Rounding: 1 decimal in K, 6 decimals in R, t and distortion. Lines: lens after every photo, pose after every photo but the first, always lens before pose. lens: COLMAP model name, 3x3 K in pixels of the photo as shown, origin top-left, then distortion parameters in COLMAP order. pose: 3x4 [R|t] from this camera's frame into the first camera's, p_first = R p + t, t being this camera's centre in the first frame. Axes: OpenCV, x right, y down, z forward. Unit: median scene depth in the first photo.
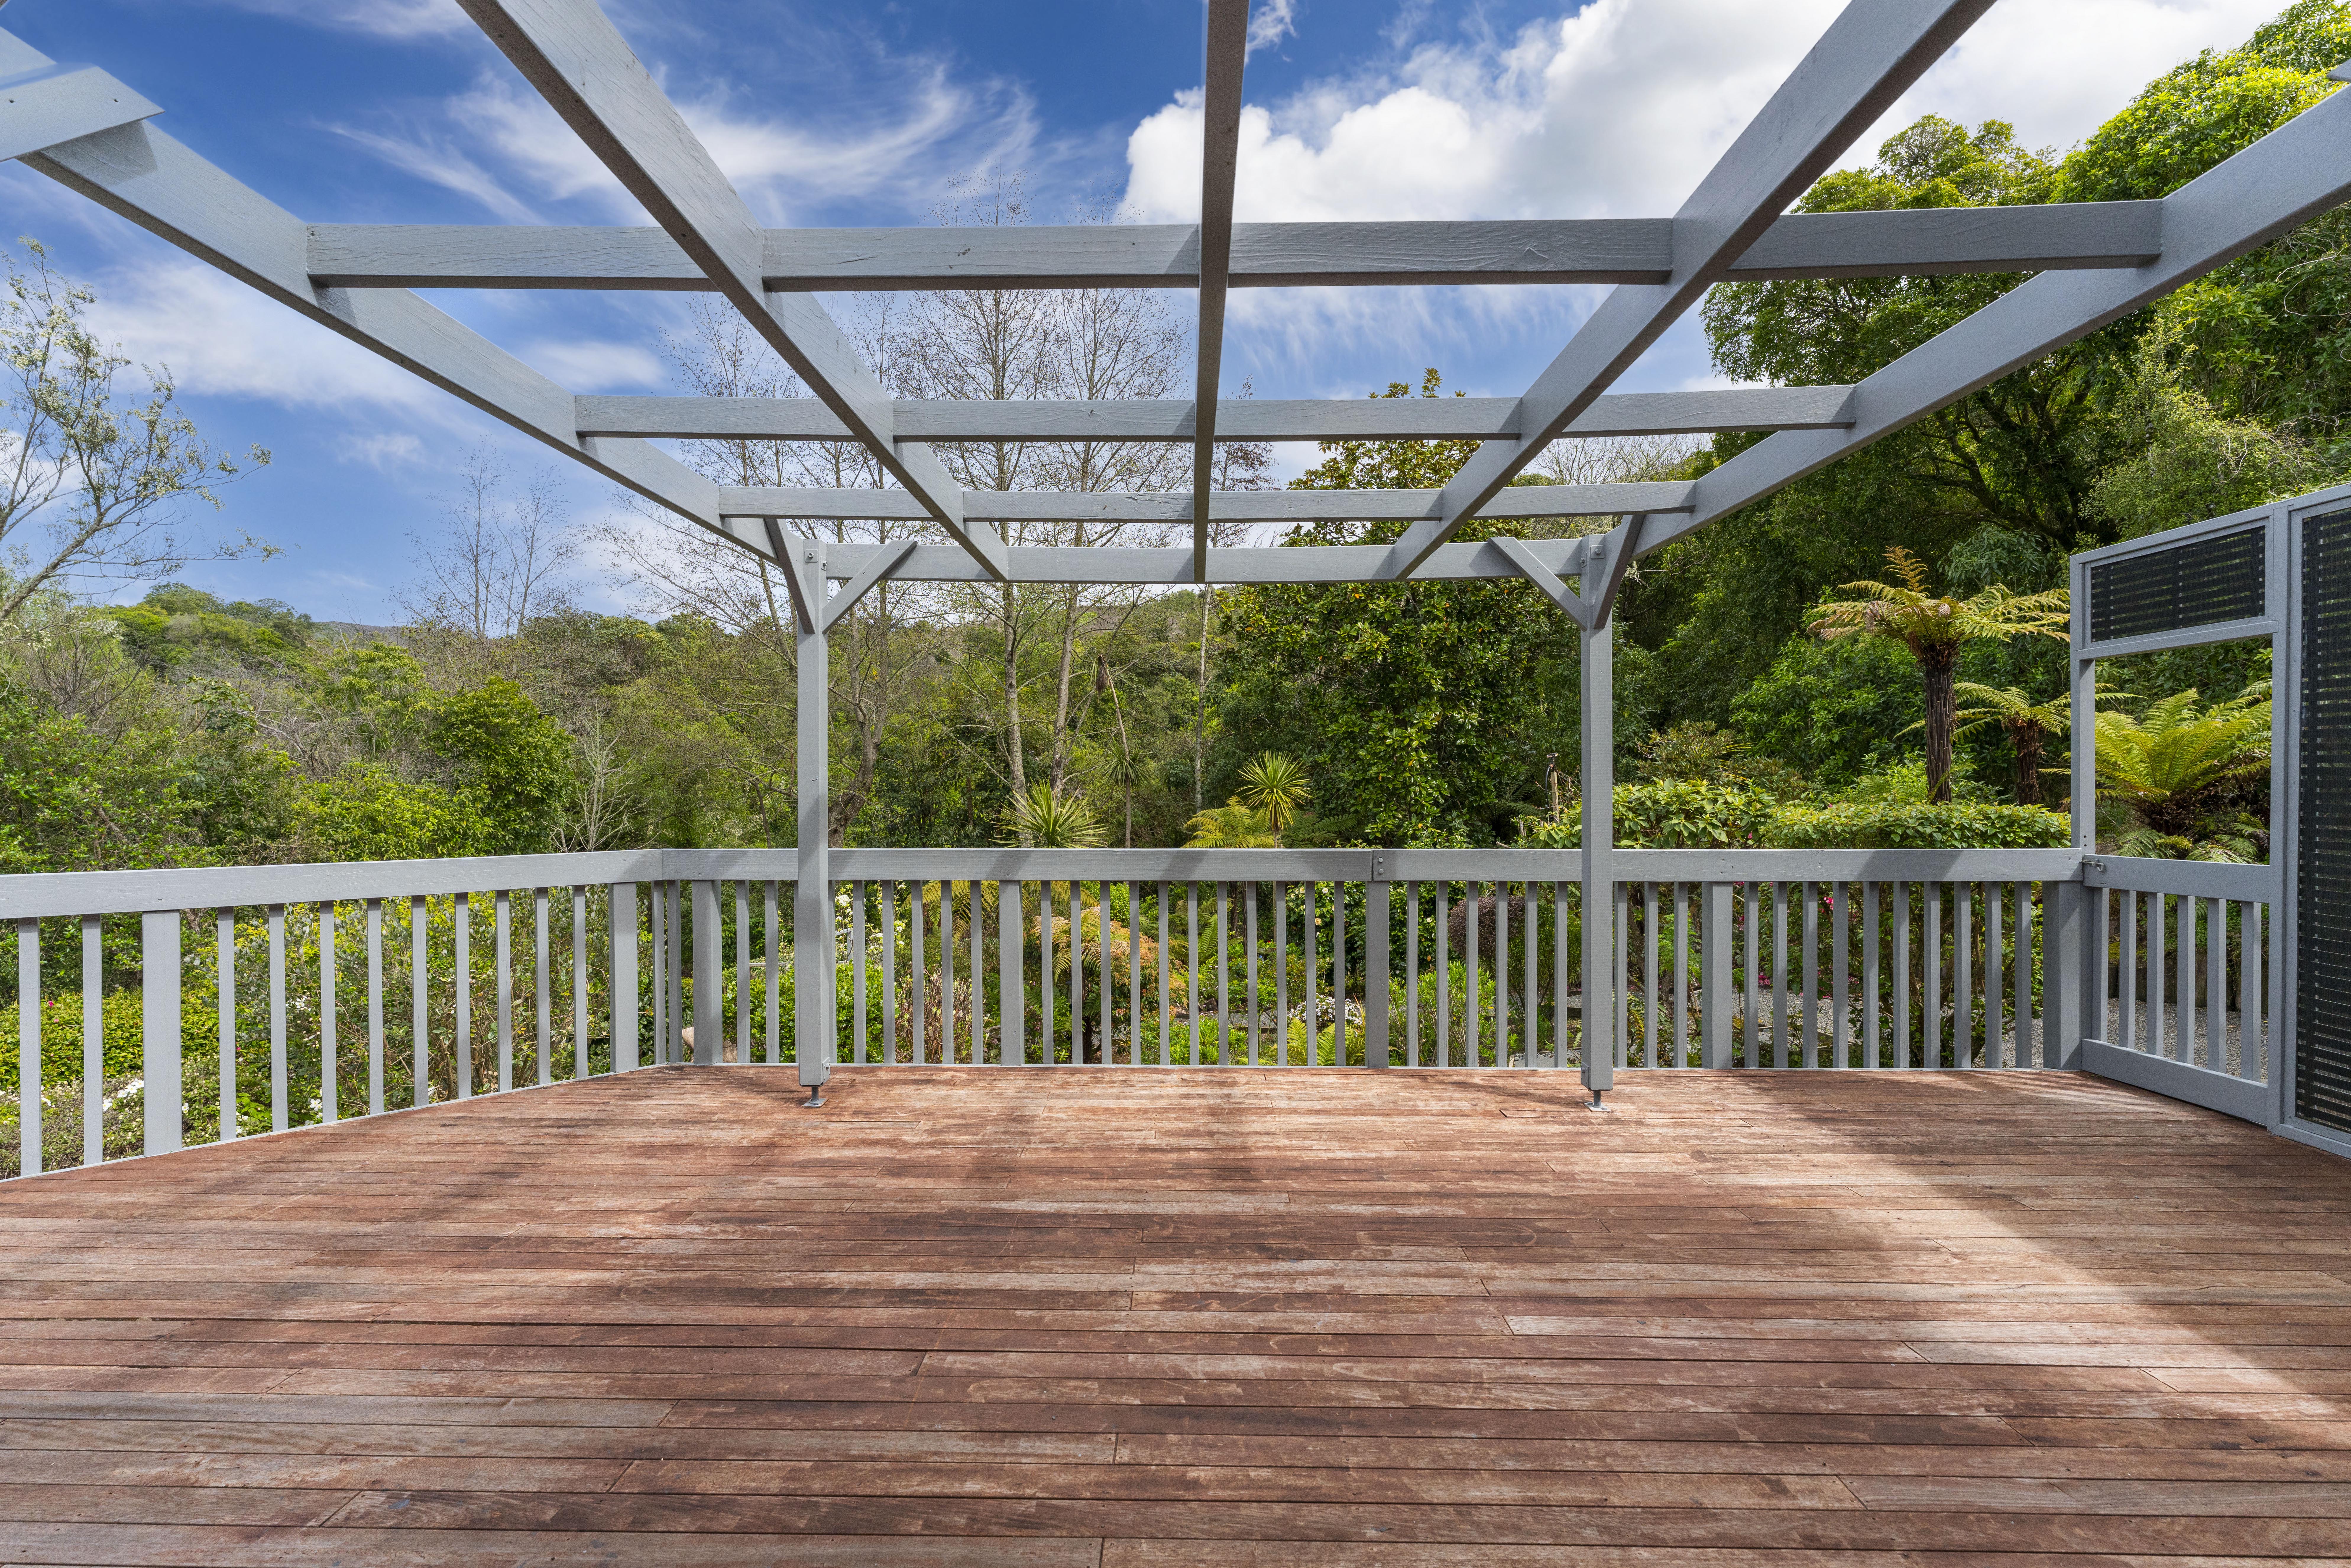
lens RADIAL K [[979.3, 0, 1173.6], [0, 979.3, 794.7], [0, 0, 1]] dist [-0.001191, 0.000307]
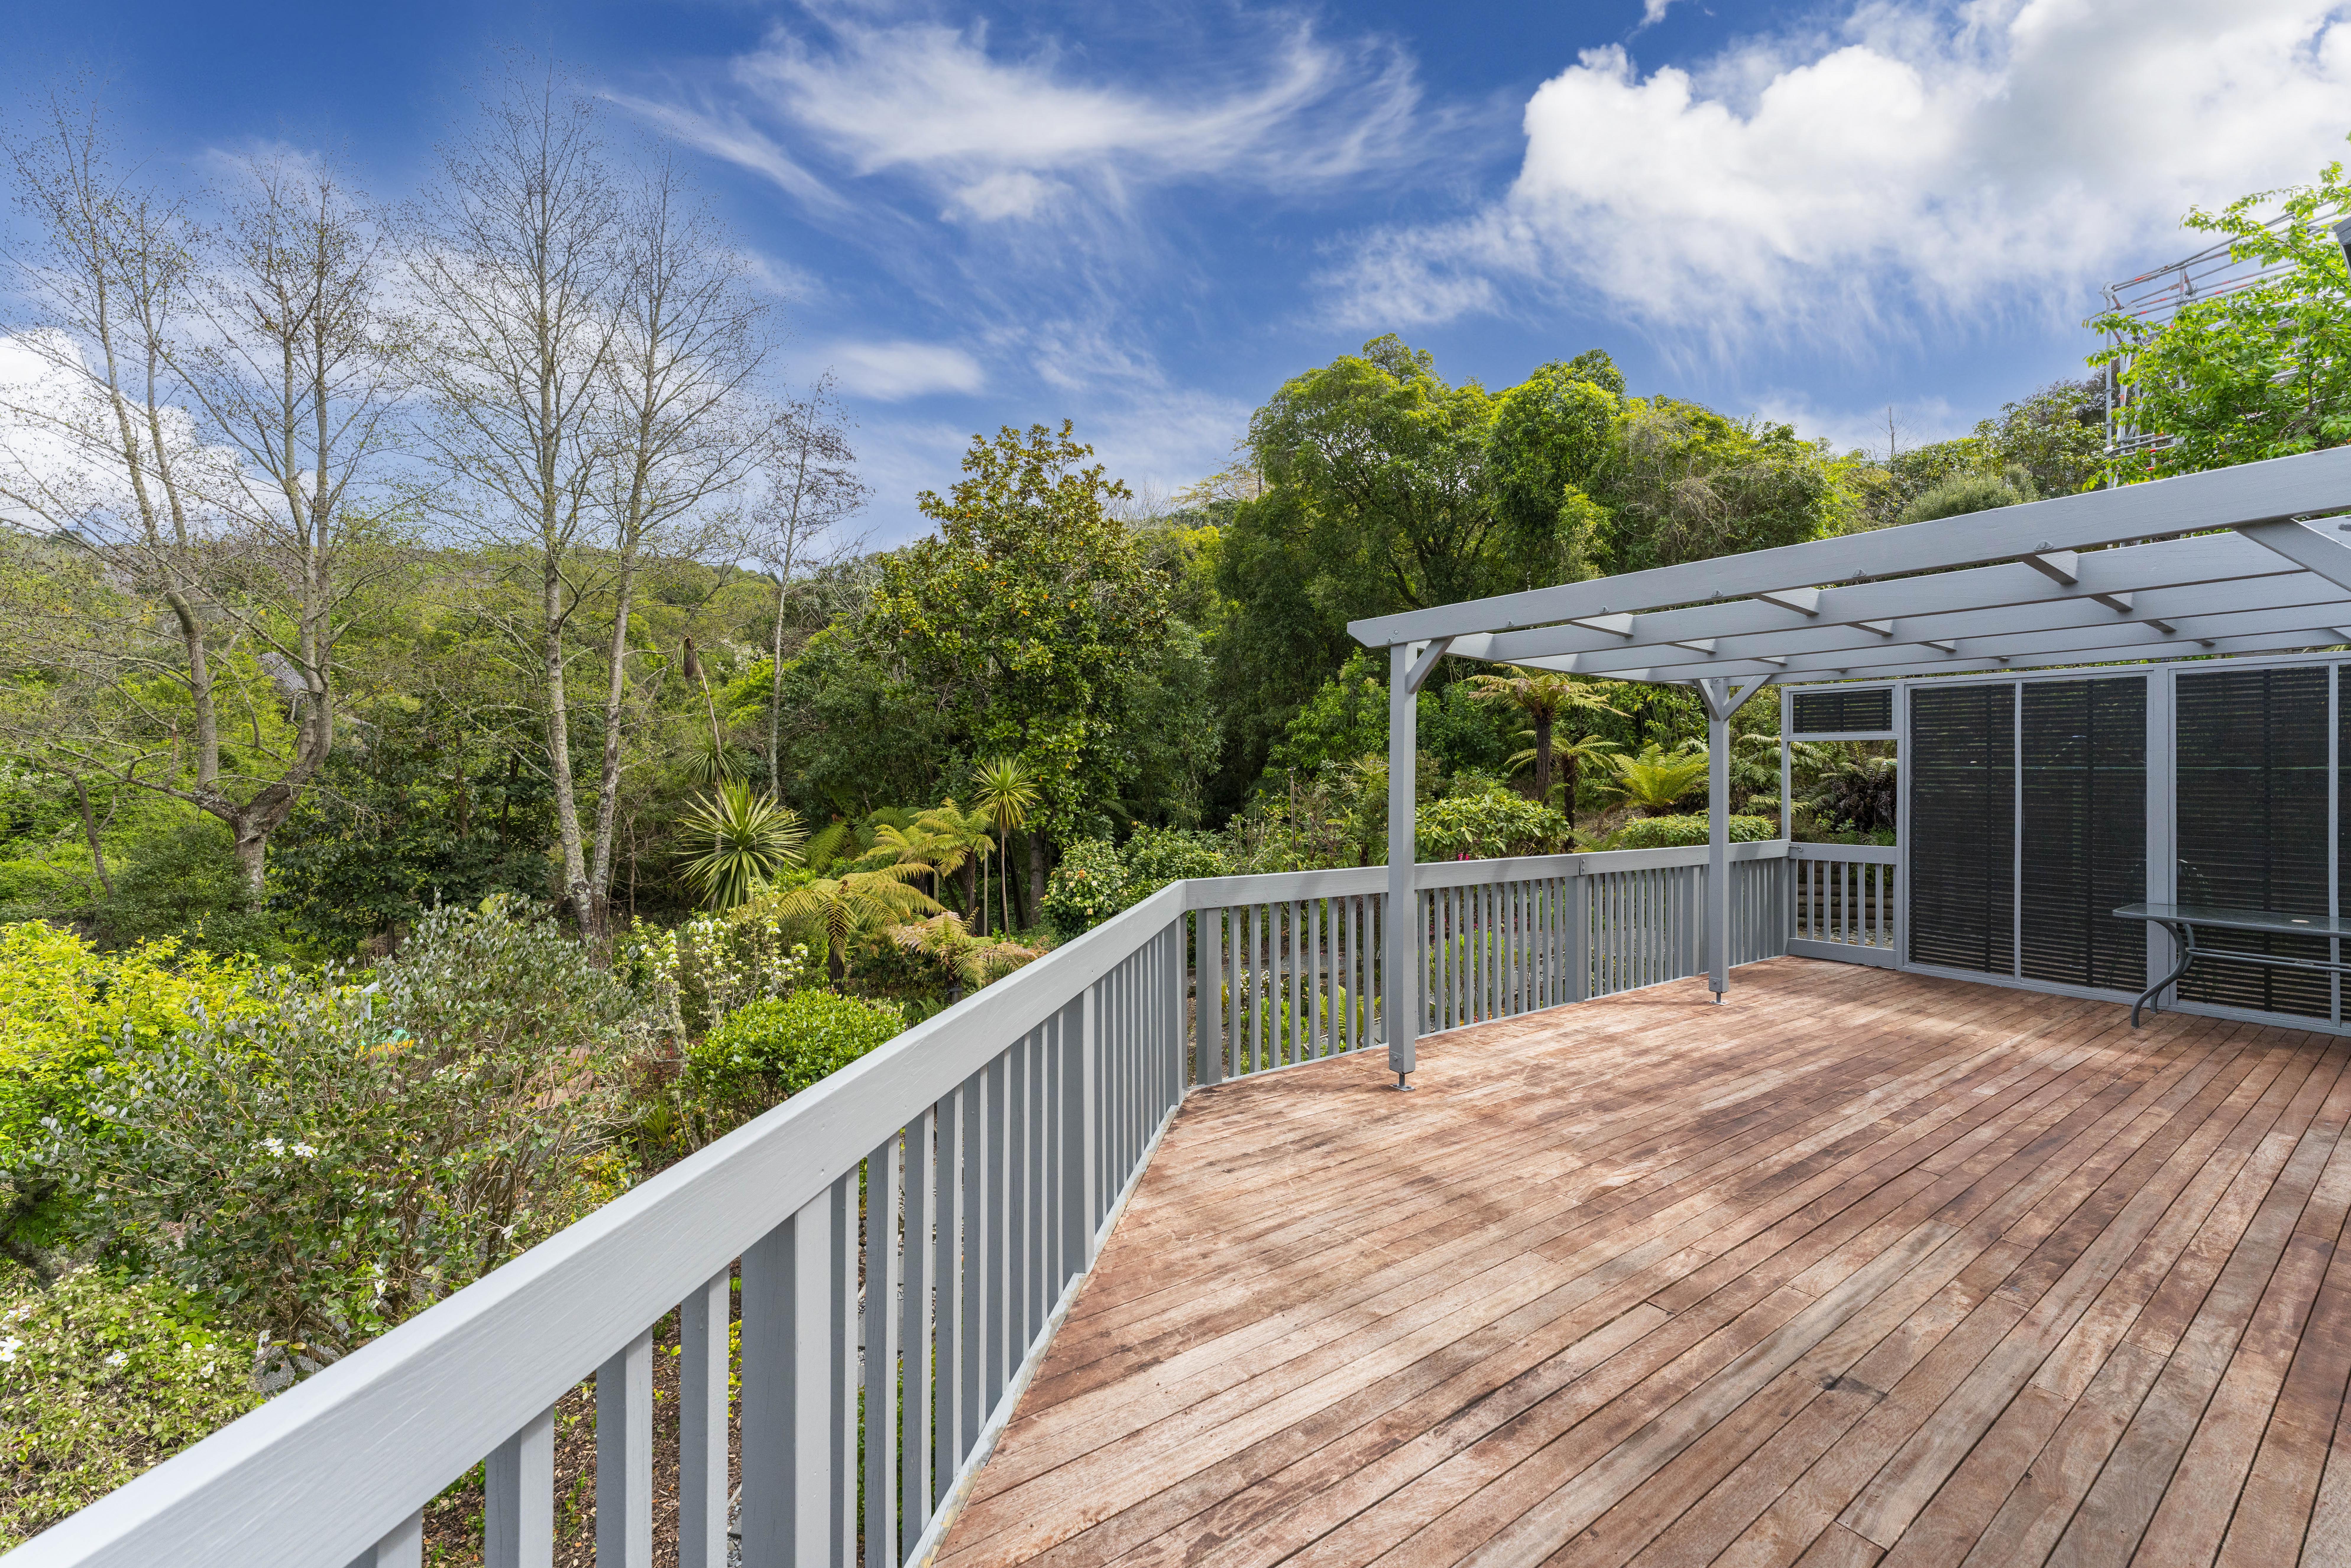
lens RADIAL K [[932.3, 0, 1176.4], [0, 932.3, 782.2], [0, 0, 1]] dist [-0.002875, -0.000436]
pose [[0.808543, 0.007537, 0.588388, -1.526917], [-0.006562, 0.999971, -0.003793, -0.058502], [-0.588400, -0.000794, 0.808570, 0.305629]]
